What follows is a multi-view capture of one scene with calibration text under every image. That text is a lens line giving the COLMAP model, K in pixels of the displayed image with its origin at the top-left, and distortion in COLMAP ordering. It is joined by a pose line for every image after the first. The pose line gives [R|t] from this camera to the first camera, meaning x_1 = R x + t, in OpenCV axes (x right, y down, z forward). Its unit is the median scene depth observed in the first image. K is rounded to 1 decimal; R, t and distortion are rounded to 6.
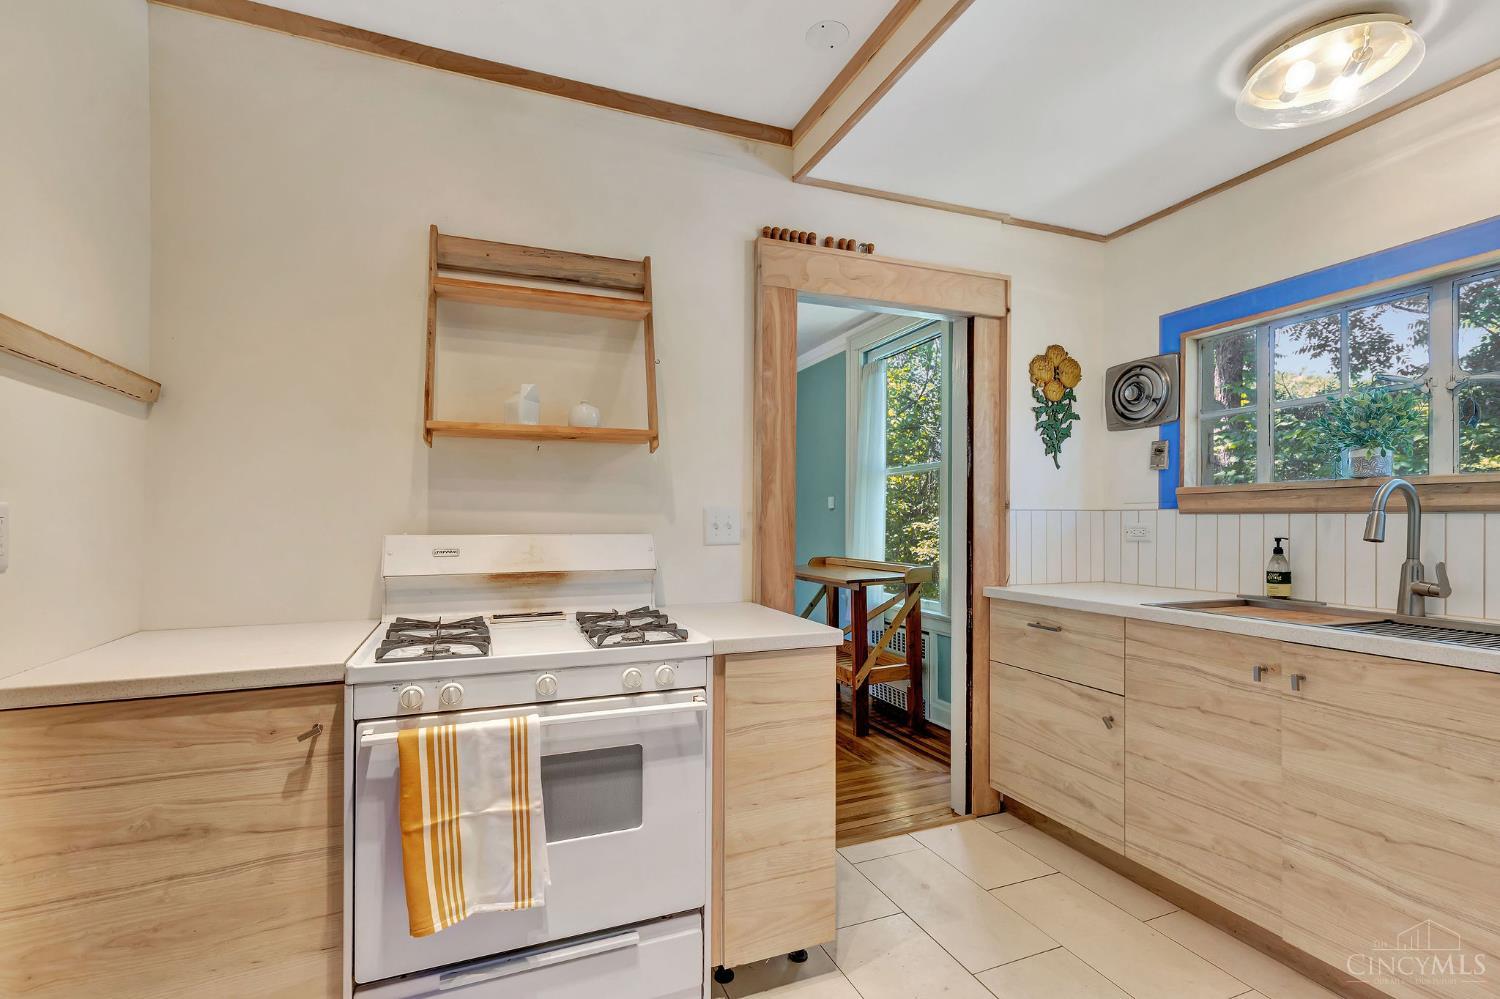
lens RADIAL K [[692.4, 0, 753.4], [0, 692.4, 508.0], [0, 0, 1]] dist [0.004397, -0.001871]
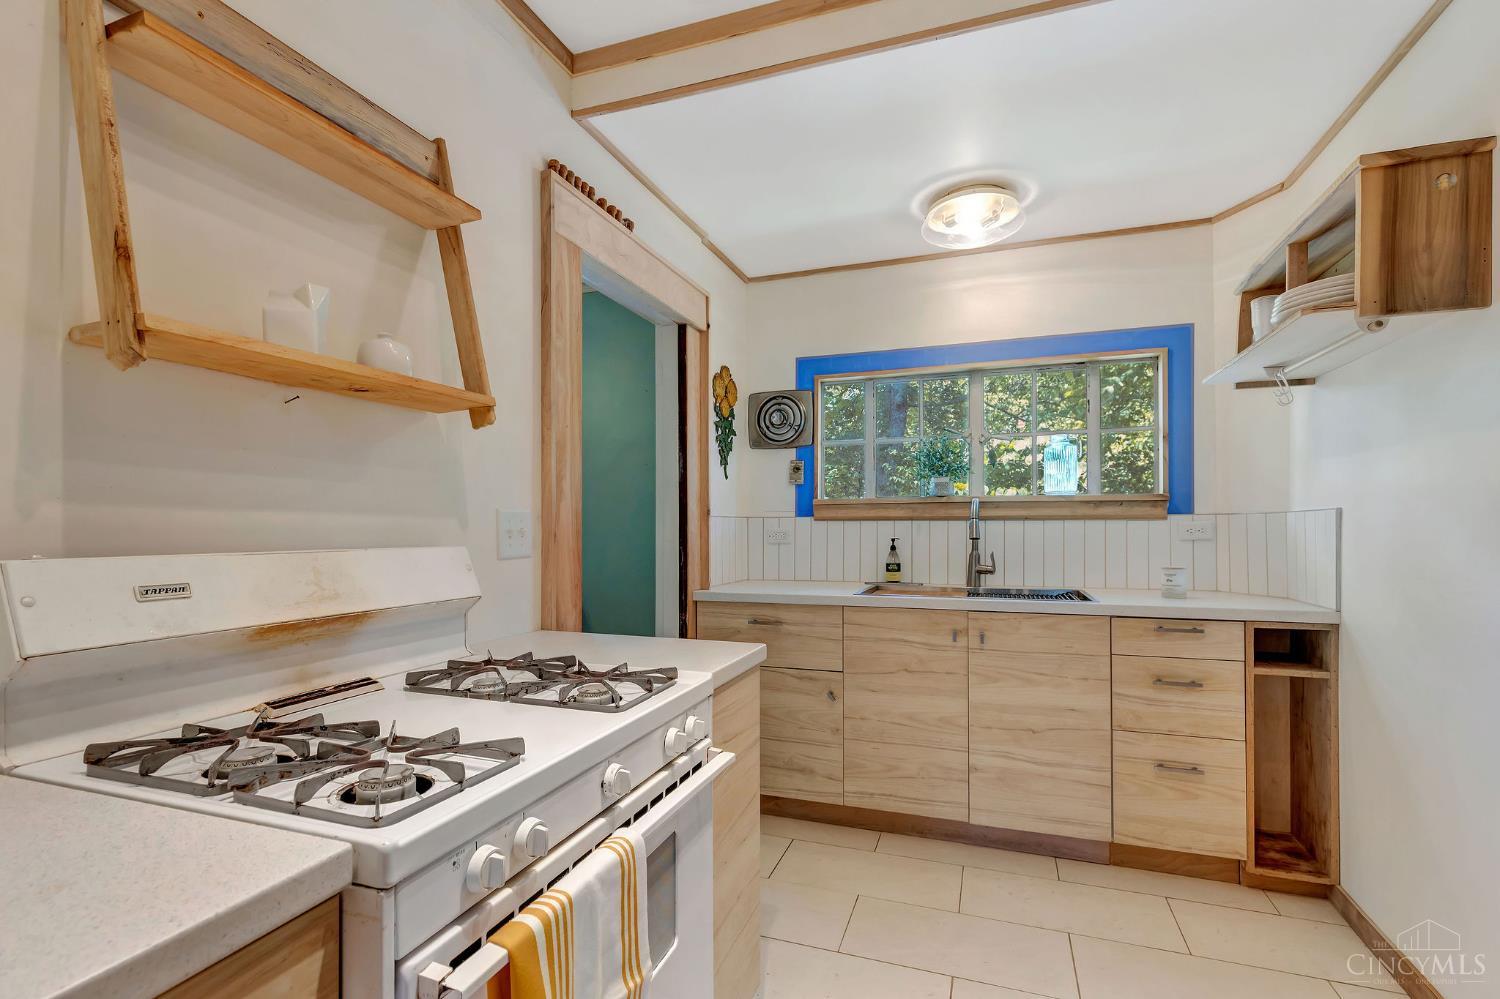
lens RADIAL K [[692.4, 0, 755.5], [0, 692.4, 515.1], [0, 0, 1]] dist [0.004397, -0.001871]
pose [[0.656816, 0.011091, 0.753970, -0.463876], [-0.010236, 0.999931, -0.005793, 0.008103], [-0.753982, -0.003912, 0.656884, 0.321127]]
